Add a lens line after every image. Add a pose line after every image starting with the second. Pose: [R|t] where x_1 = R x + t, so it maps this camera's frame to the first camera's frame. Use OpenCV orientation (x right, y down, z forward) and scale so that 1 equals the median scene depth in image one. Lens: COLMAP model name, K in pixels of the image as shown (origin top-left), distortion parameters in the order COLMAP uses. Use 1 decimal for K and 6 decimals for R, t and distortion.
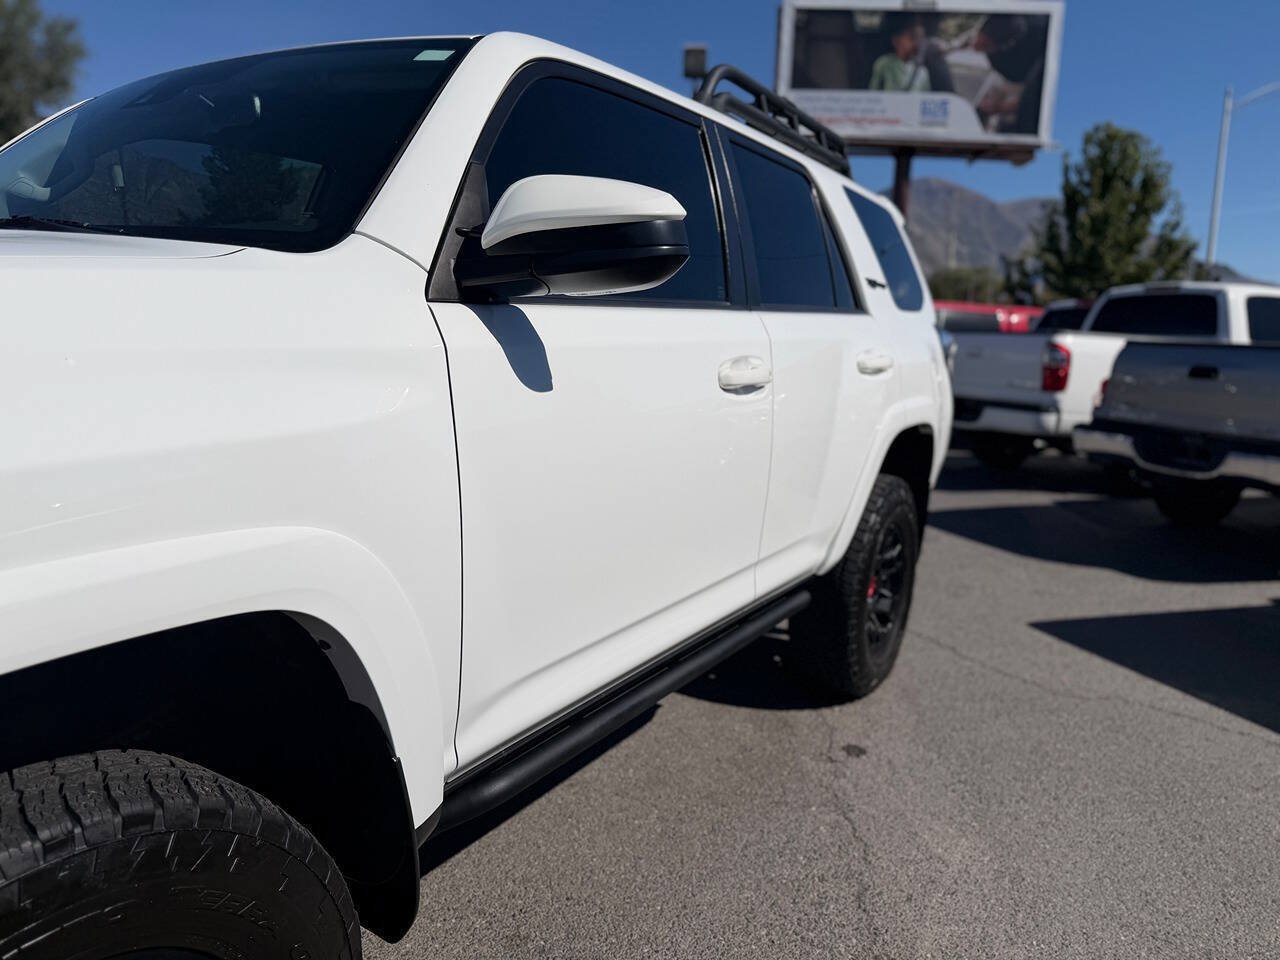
lens RADIAL K [[917.7, 0, 635.5], [0, 917.7, 480.7], [0, 0, 1]] dist [0.066246, -0.077944]
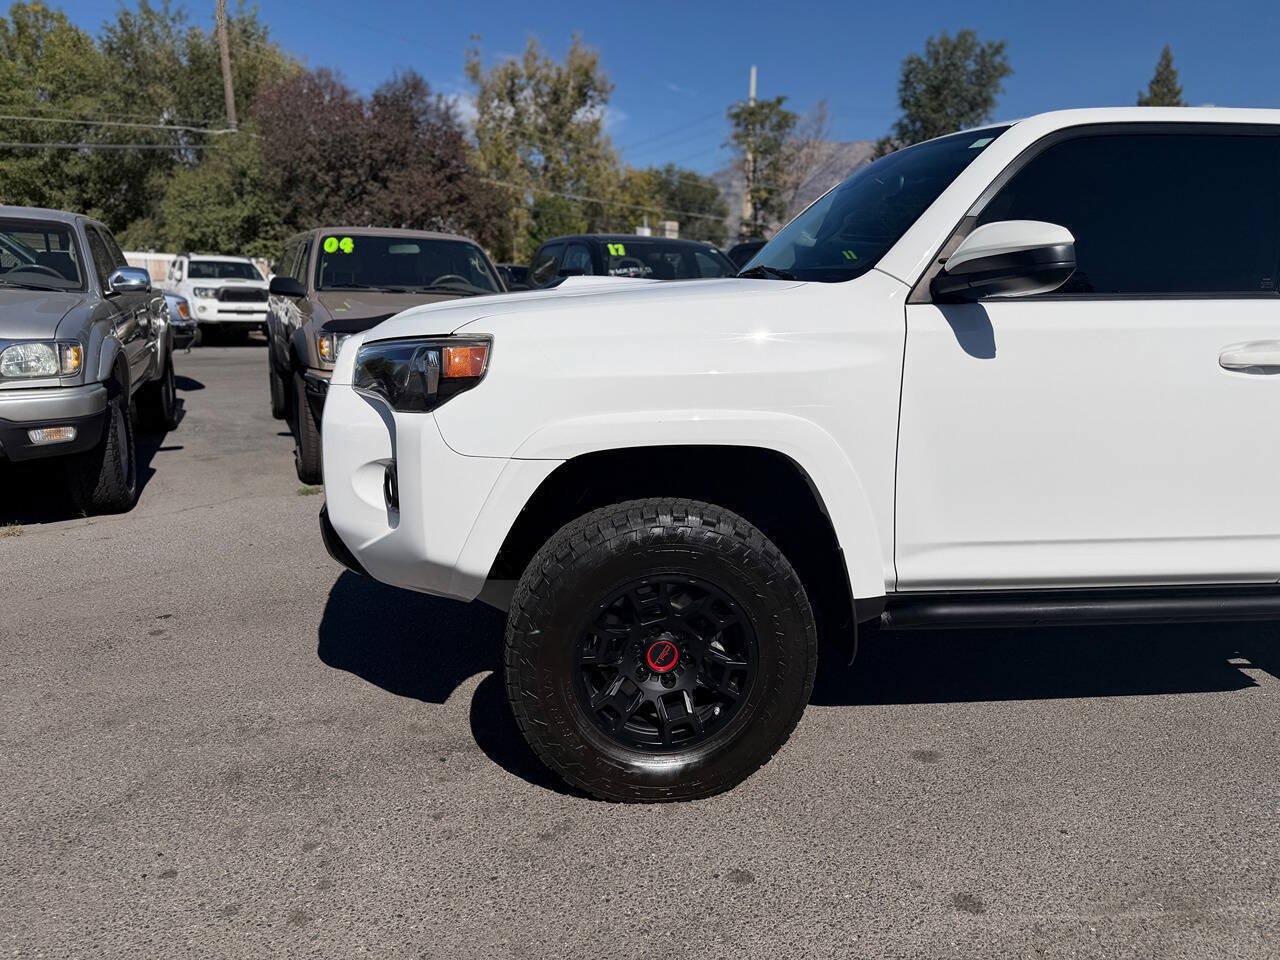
lens RADIAL K [[934.7, 0, 606.1], [0, 934.7, 483.4], [0, 0, 1]] dist [-0.007235, -0.003465]
pose [[0.607208, 0.128079, -0.784152, 0.356444], [-0.121671, 0.990271, 0.067529, 0.038000], [0.785172, 0.054405, 0.616883, -0.213858]]
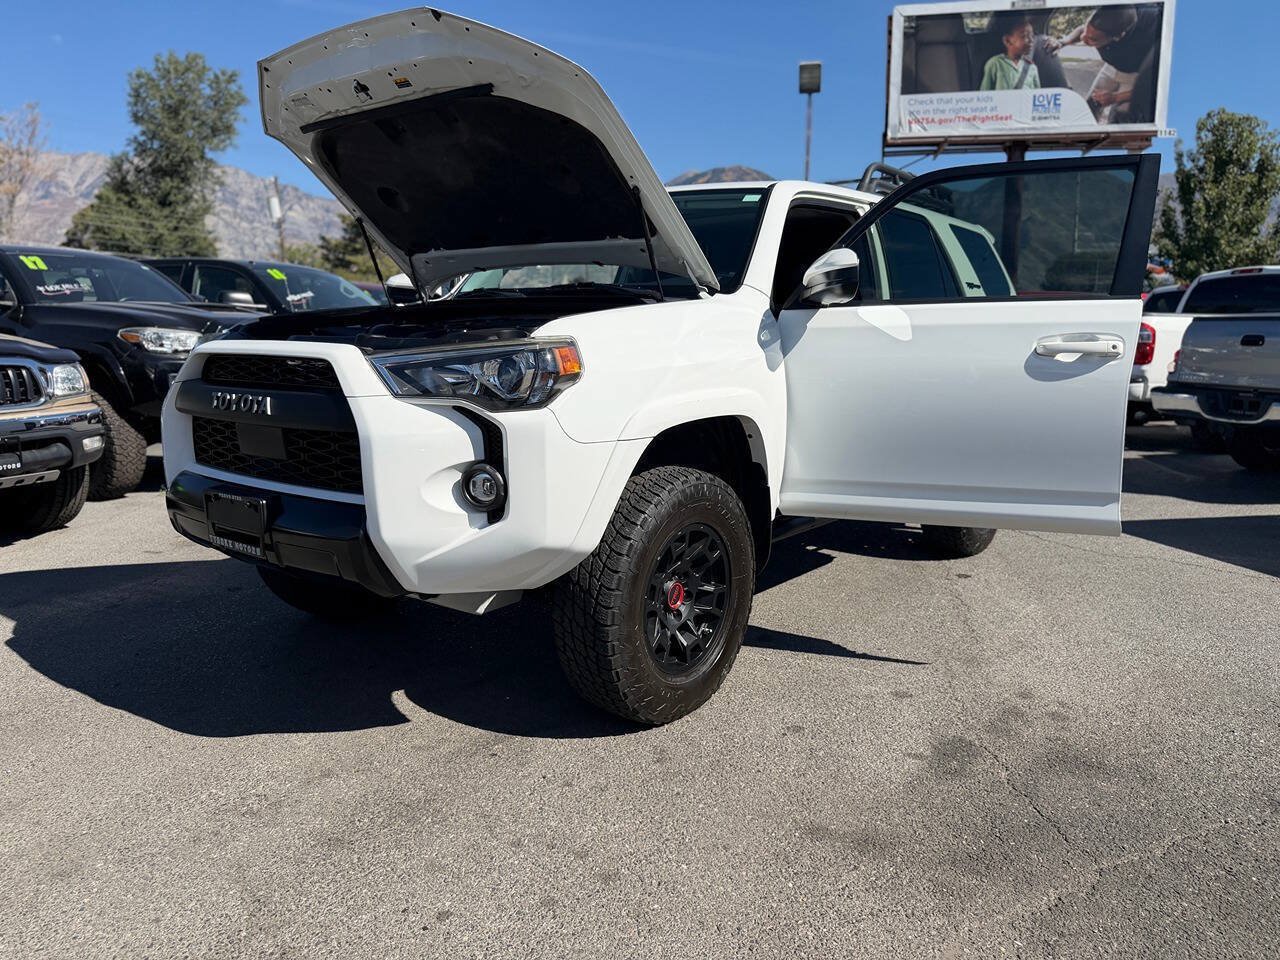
lens RADIAL K [[958.5, 0, 601.9], [0, 958.5, 483.9], [0, 0, 1]] dist [0.029432, -0.048344]
pose [[0.990075, -0.017982, -0.139388, -0.134311], [0.017037, 0.999823, -0.007964, 0.118949], [0.139507, 0.005510, 0.990206, -0.668119]]
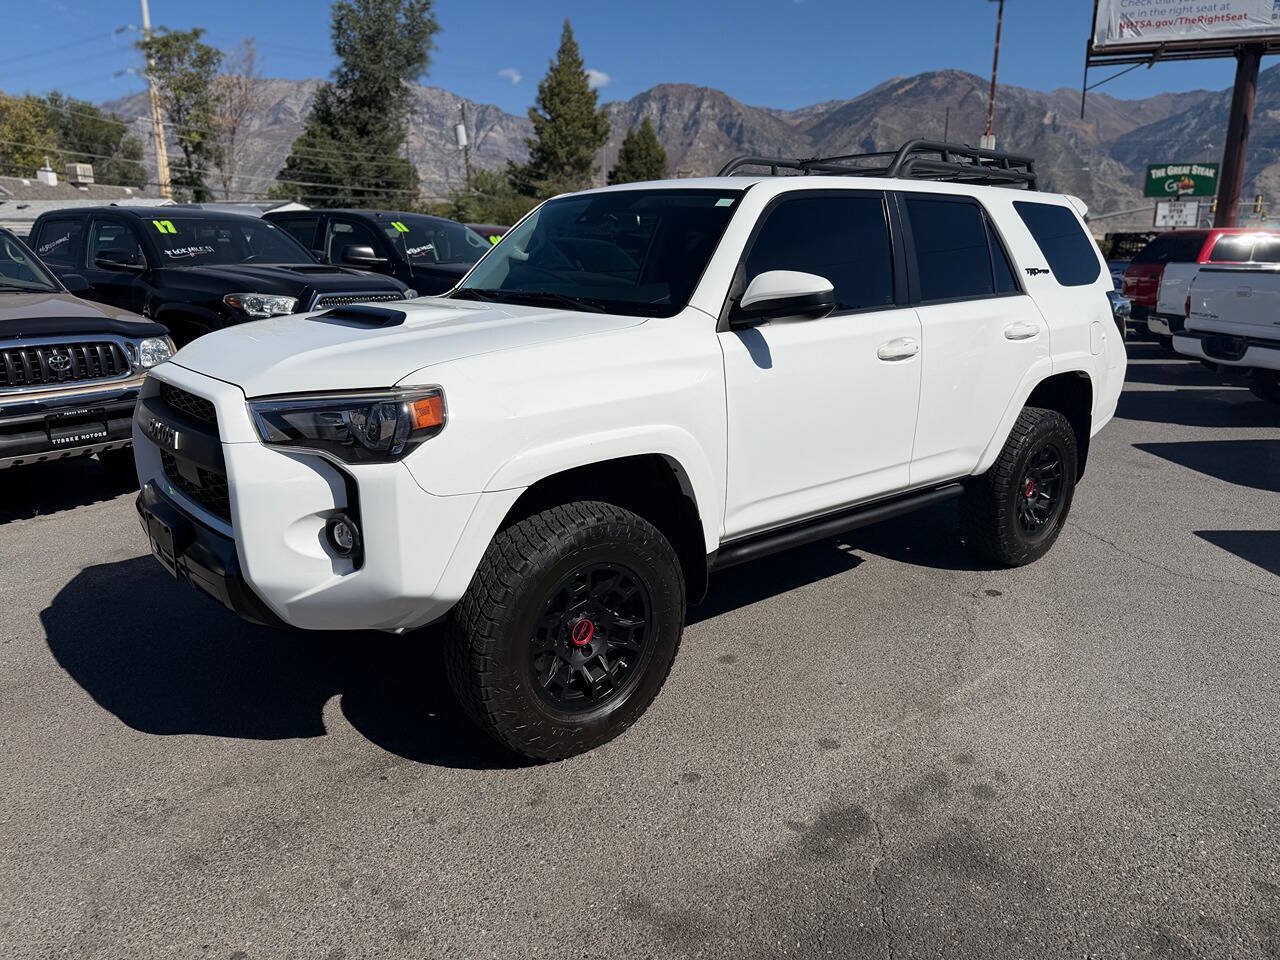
lens RADIAL K [[951.5, 0, 609.7], [0, 951.5, 478.8], [0, 0, 1]] dist [0.007994, -0.005004]
pose [[0.942906, 0.039037, -0.330764, 0.137178], [-0.014828, 0.997043, 0.075402, 0.000065], [0.332730, -0.066192, 0.940696, -0.573731]]
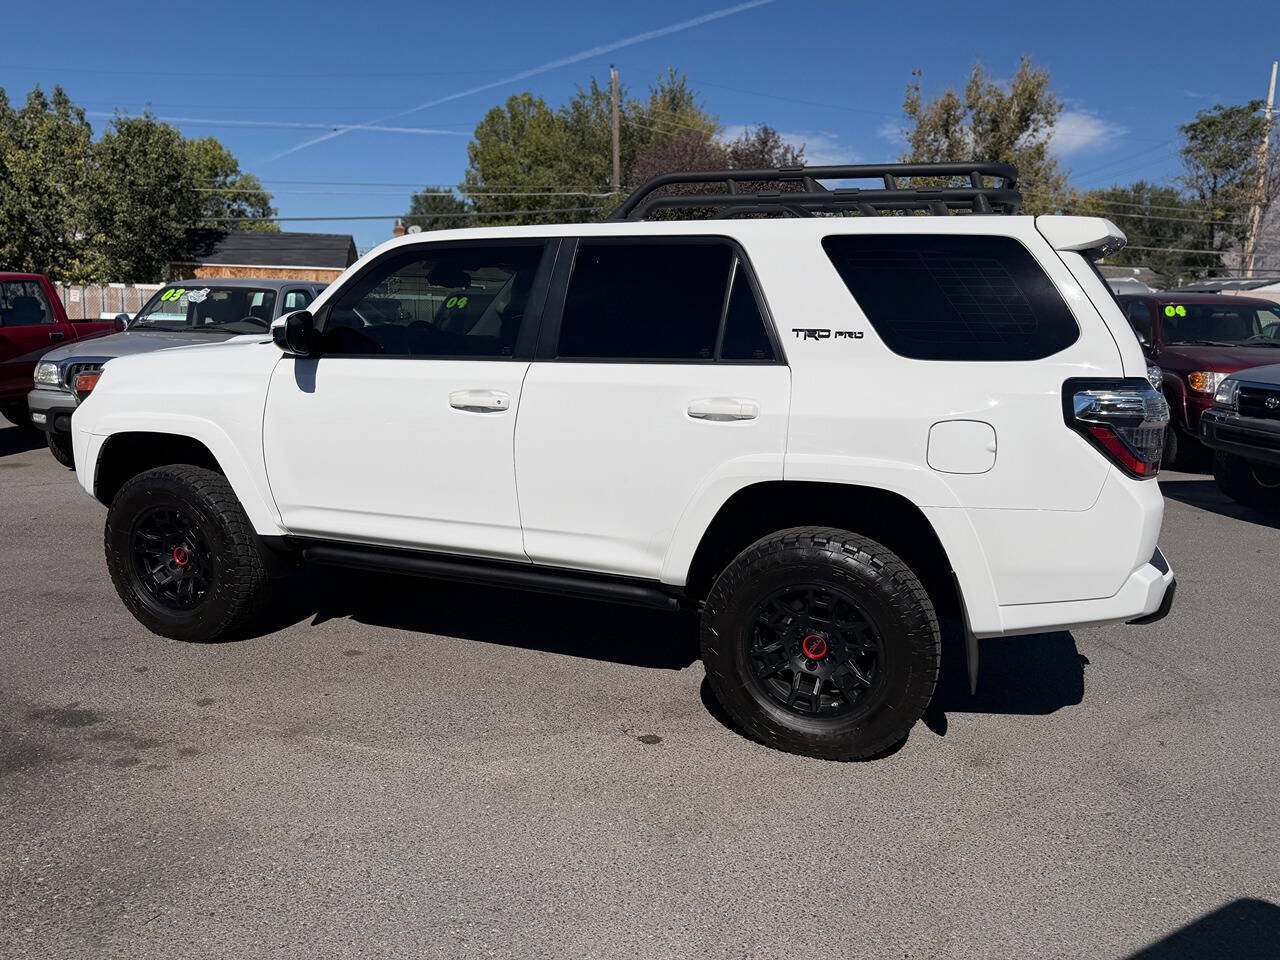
lens RADIAL K [[917.7, 0, 635.5], [0, 917.7, 480.7], [0, 0, 1]] dist [0.066246, -0.077944]
pose [[0.167046, 0.135171, -0.976639, 1.192253], [-0.170033, 0.979666, 0.106507, -0.131208], [0.971177, 0.148270, 0.186633, 0.661691]]
